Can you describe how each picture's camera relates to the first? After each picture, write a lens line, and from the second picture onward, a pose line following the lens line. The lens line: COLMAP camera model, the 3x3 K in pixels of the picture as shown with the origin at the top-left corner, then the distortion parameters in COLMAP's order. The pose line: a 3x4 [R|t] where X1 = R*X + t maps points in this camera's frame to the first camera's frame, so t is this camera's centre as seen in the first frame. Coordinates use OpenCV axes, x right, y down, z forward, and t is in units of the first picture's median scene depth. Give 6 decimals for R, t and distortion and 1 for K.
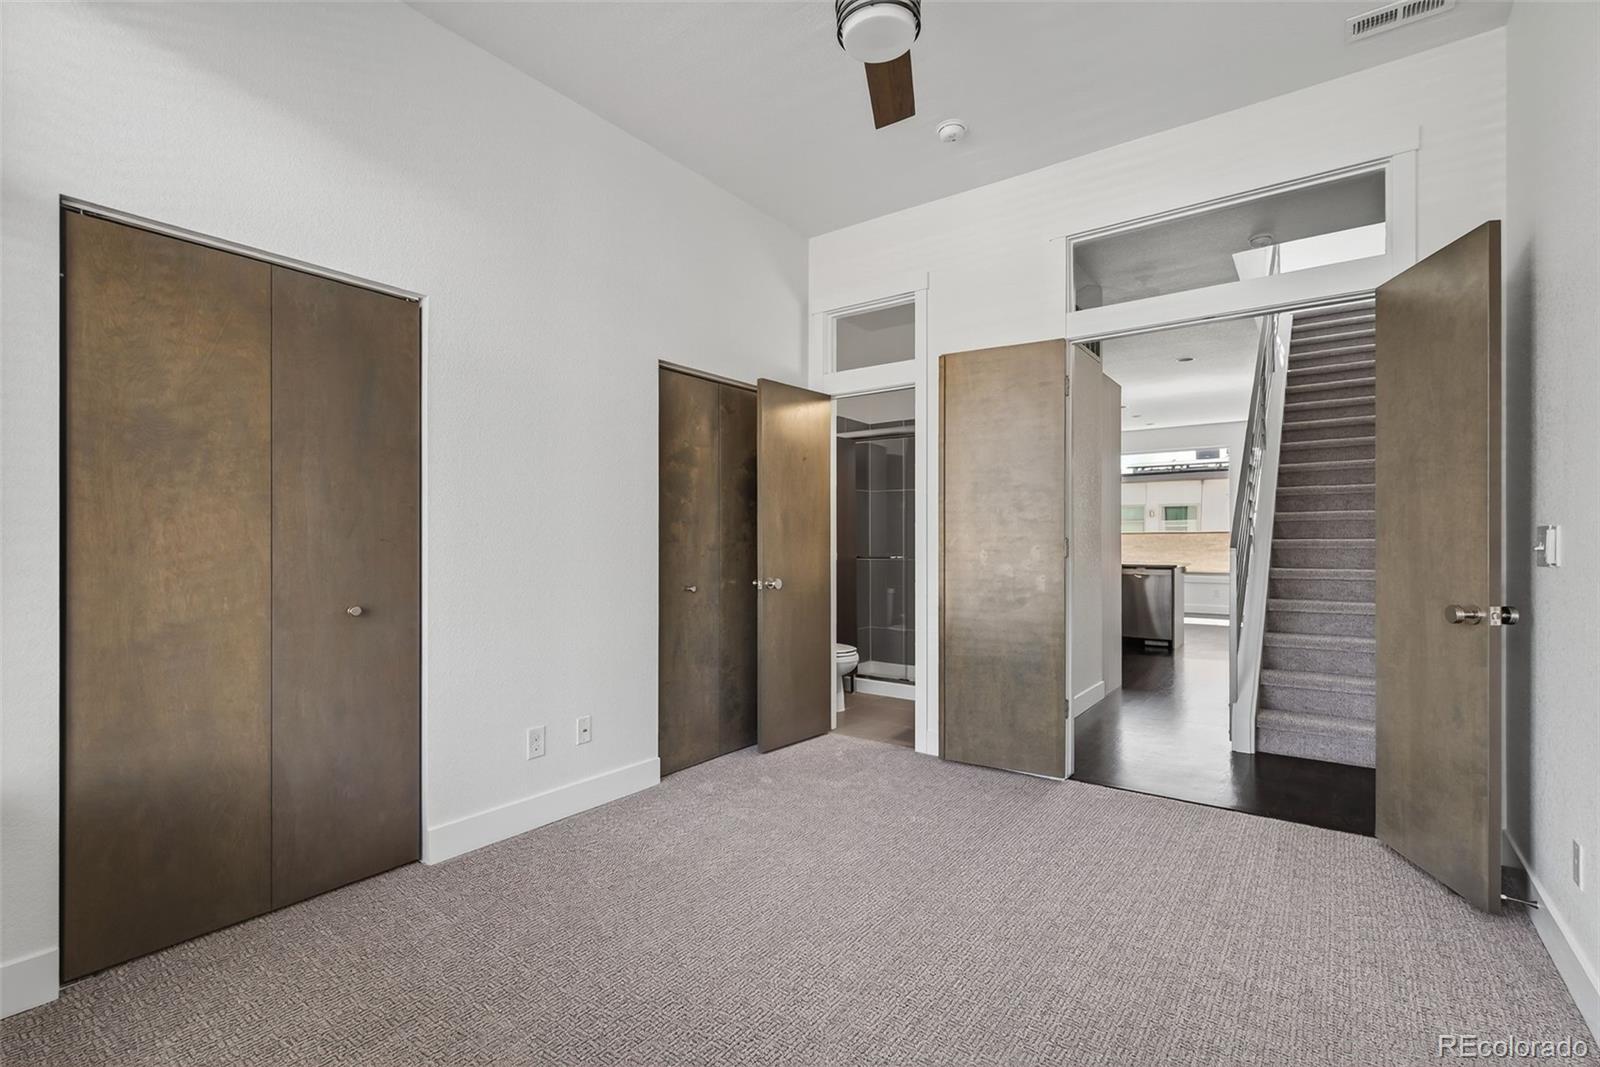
lens RADIAL K [[732.3, 0, 795.5], [0, 732.3, 531.0], [0, 0, 1]] dist [0.002593, 0.000218]
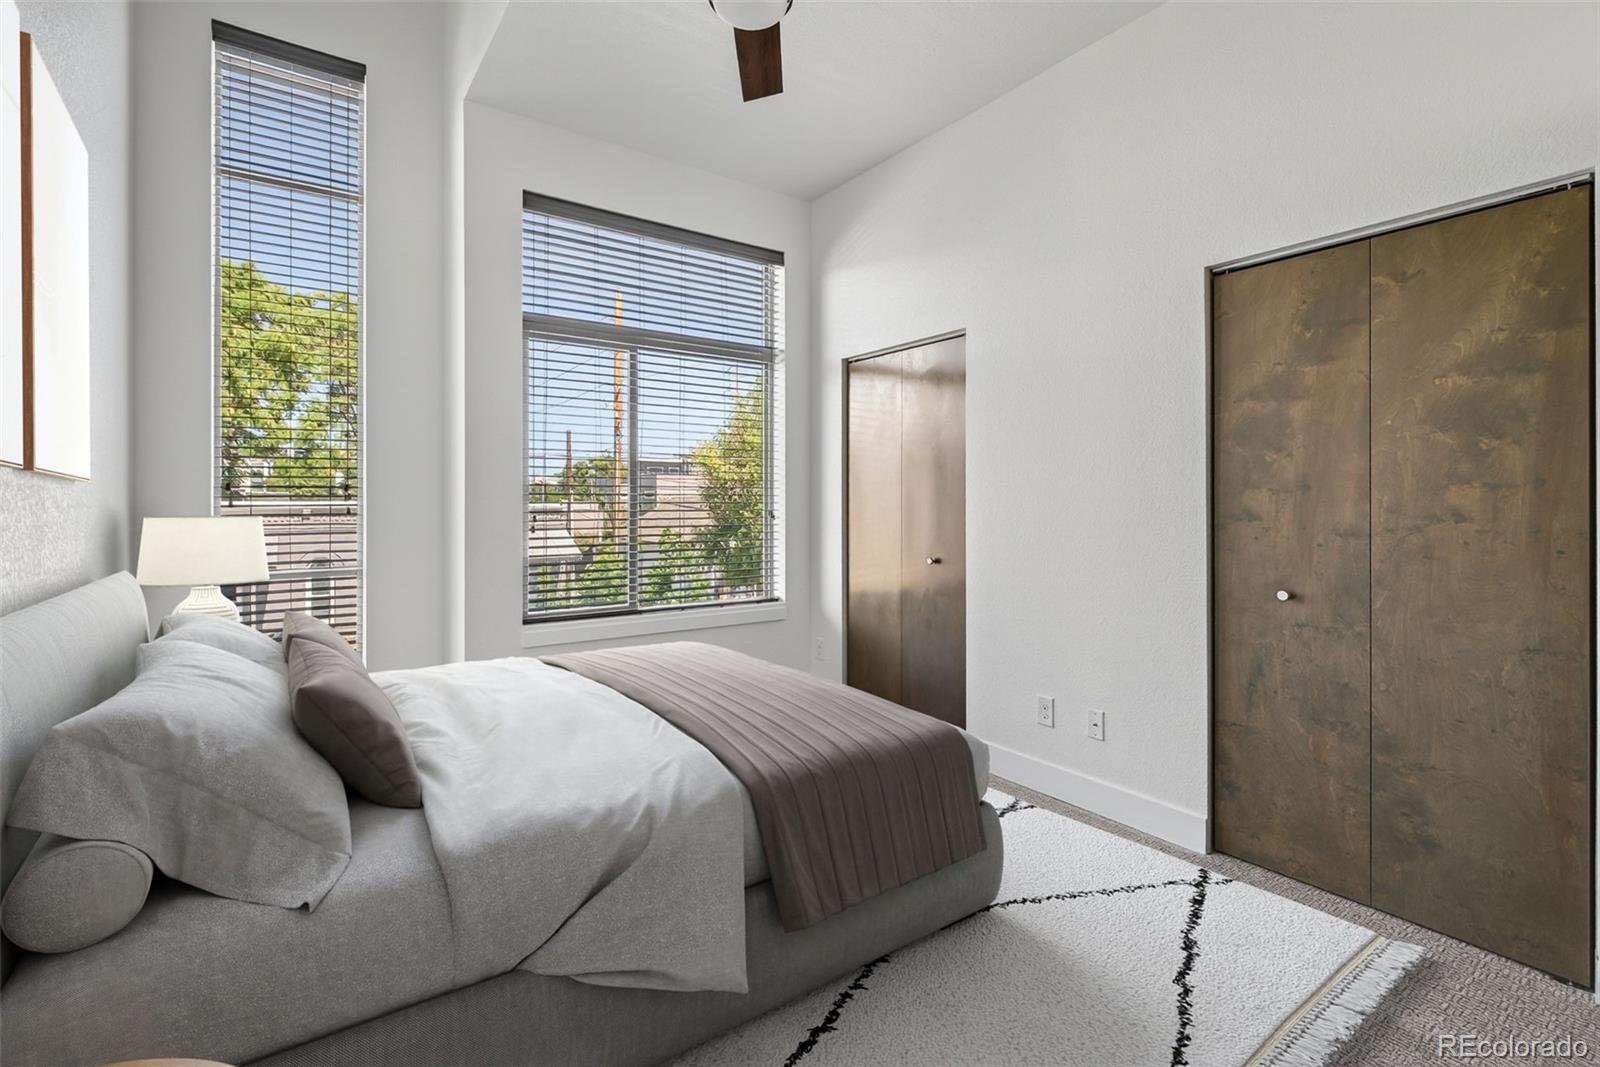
lens RADIAL K [[732.3, 0, 801.8], [0, 732.3, 530.3], [0, 0, 1]] dist [0.002593, 0.000218]
pose [[-0.330100, 0.012176, -0.943867, 0.584917], [-0.006374, 0.999865, 0.015128, 0.015849], [0.943924, 0.011010, -0.329978, 0.806614]]
